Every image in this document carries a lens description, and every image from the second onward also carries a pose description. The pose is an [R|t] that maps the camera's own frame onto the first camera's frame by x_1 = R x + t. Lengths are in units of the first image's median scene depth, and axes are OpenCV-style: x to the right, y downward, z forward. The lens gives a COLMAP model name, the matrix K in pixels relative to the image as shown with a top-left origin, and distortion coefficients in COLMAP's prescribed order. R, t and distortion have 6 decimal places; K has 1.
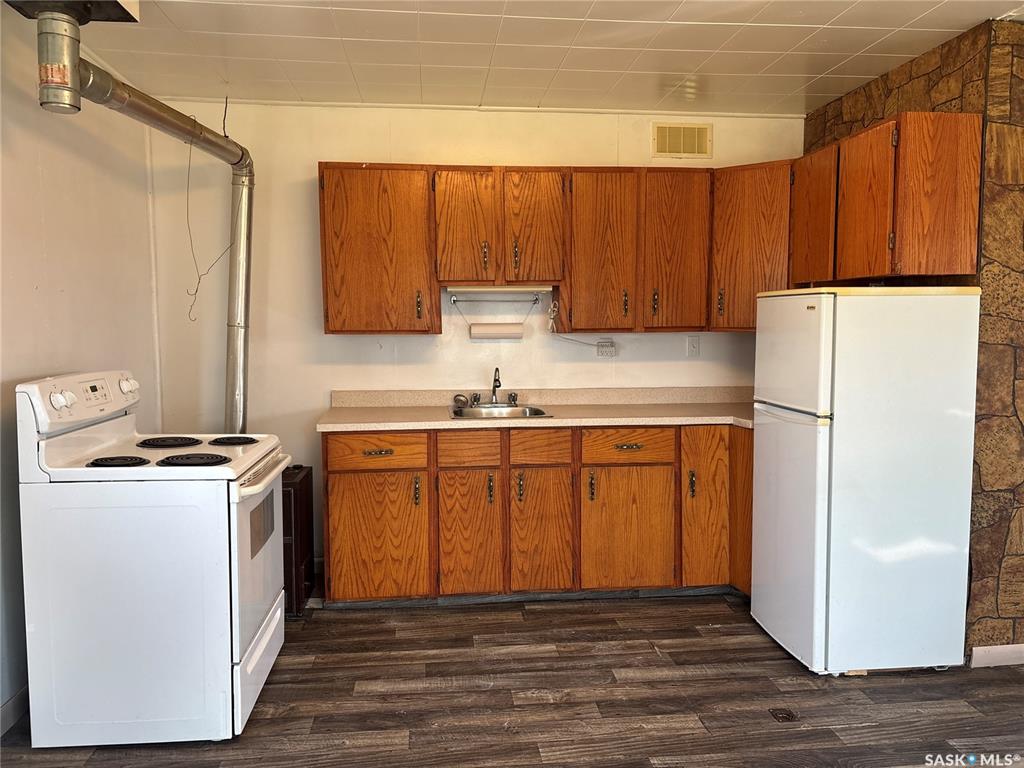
lens RADIAL K [[768.7, 0, 515.0], [0, 768.7, 385.6], [0, 0, 1]] dist [0.062324, -0.078907]
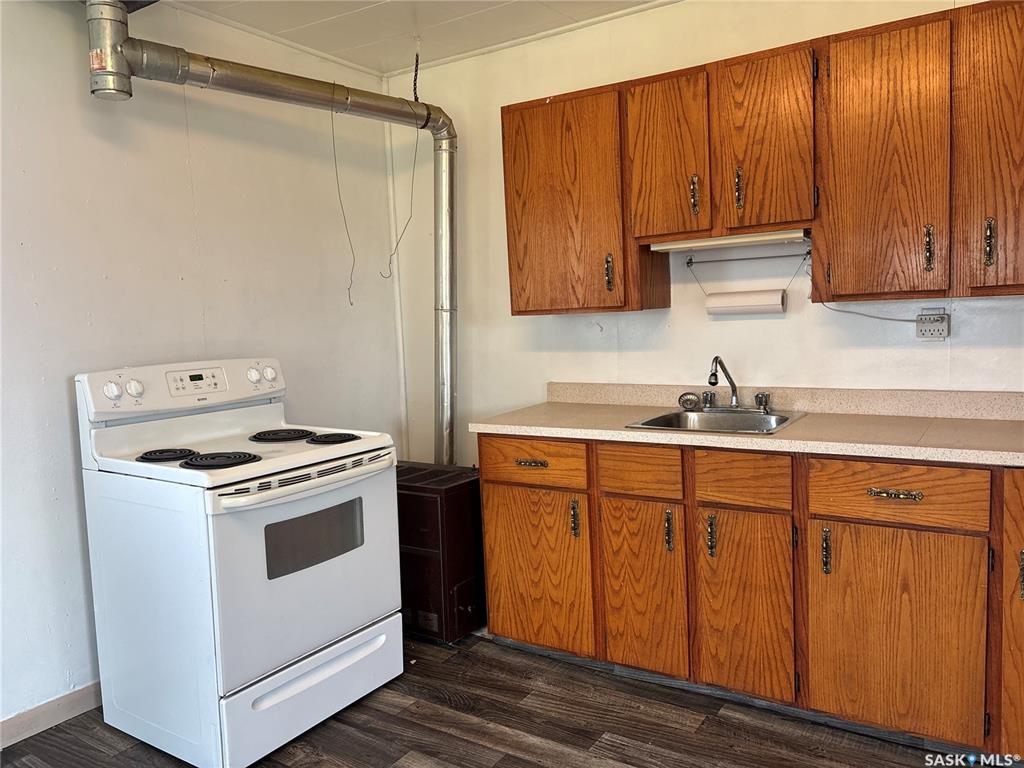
lens RADIAL K [[774.0, 0, 513.9], [0, 774.0, 389.1], [0, 0, 1]] dist [0.056685, -0.083465]
pose [[0.771936, 0.034951, -0.634739, 0.304561], [-0.015948, 0.999238, 0.035627, -0.017394], [0.635500, -0.017379, 0.771905, 0.368359]]
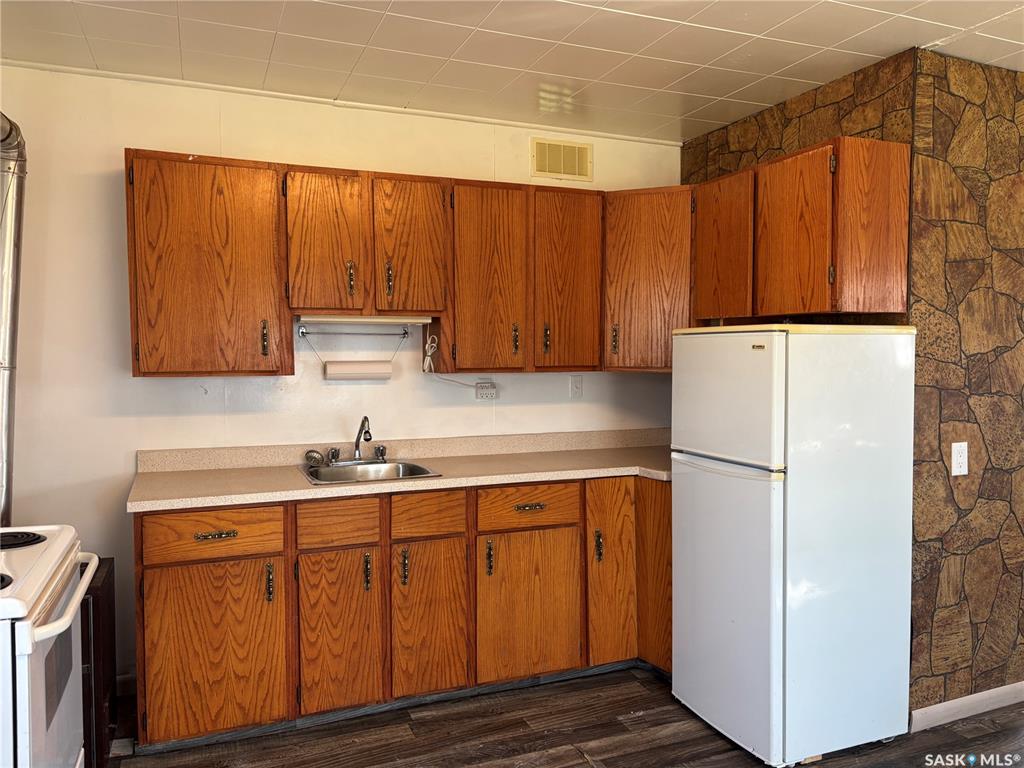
lens RADIAL K [[768.7, 0, 515.0], [0, 768.7, 385.6], [0, 0, 1]] dist [0.062324, -0.078907]
pose [[0.960901, -0.009313, 0.276735, -0.104342], [0.020804, 0.999038, -0.038617, -0.022979], [-0.276109, 0.042864, 0.960170, 0.187782]]
